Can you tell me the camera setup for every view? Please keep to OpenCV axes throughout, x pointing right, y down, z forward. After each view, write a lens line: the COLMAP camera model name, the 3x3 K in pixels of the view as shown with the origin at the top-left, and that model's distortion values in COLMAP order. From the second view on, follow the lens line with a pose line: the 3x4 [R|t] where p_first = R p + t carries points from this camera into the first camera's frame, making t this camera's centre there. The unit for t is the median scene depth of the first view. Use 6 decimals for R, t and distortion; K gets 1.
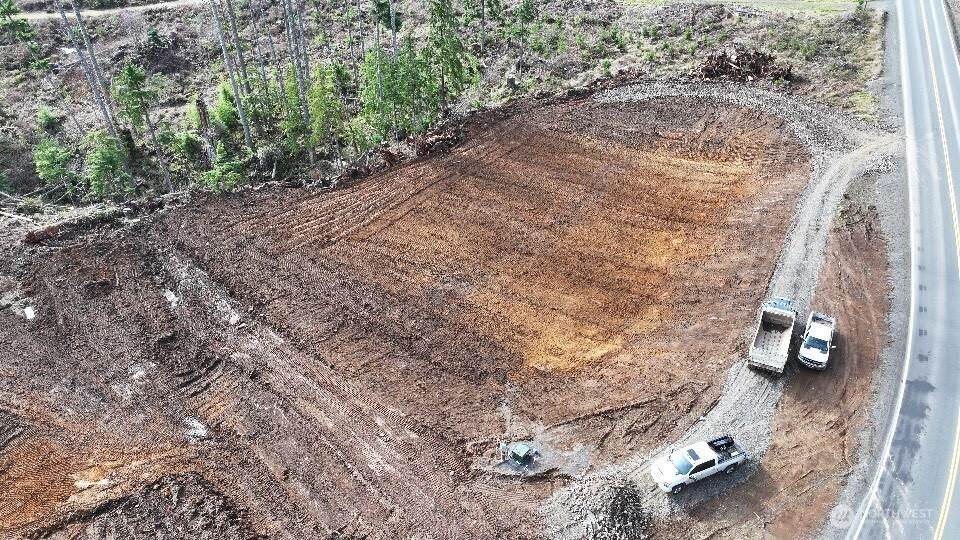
lens RADIAL K [[677.3, 0, 483.8], [0, 677.3, 268.5], [0, 0, 1]] dist [-0.002739, 0.016404]
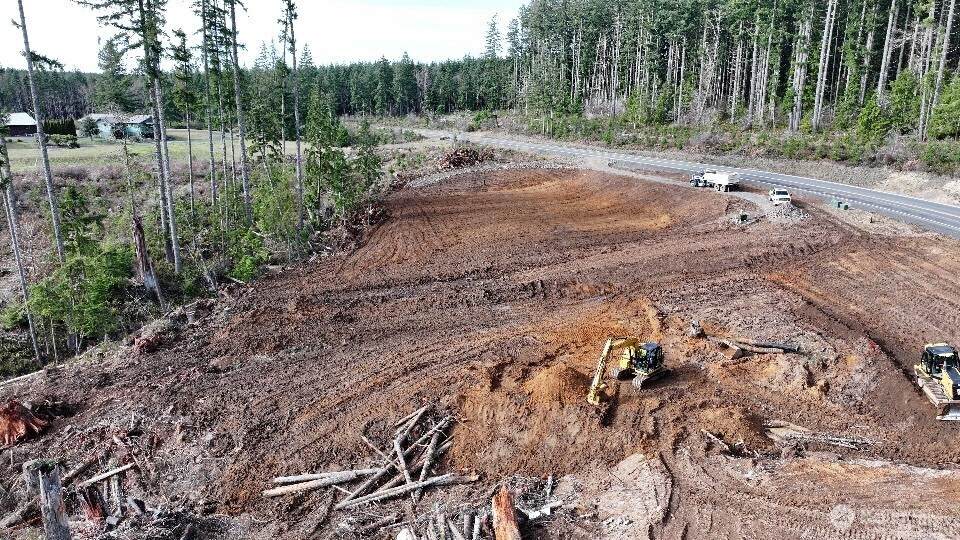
lens RADIAL K [[677.3, 0, 483.8], [0, 677.3, 268.5], [0, 0, 1]] dist [-0.002739, 0.016404]
pose [[0.584809, -0.201995, 0.785618, -1.213513], [0.479508, 0.867253, -0.133958, 0.197999], [-0.654271, 0.455050, 0.604036, 0.258185]]
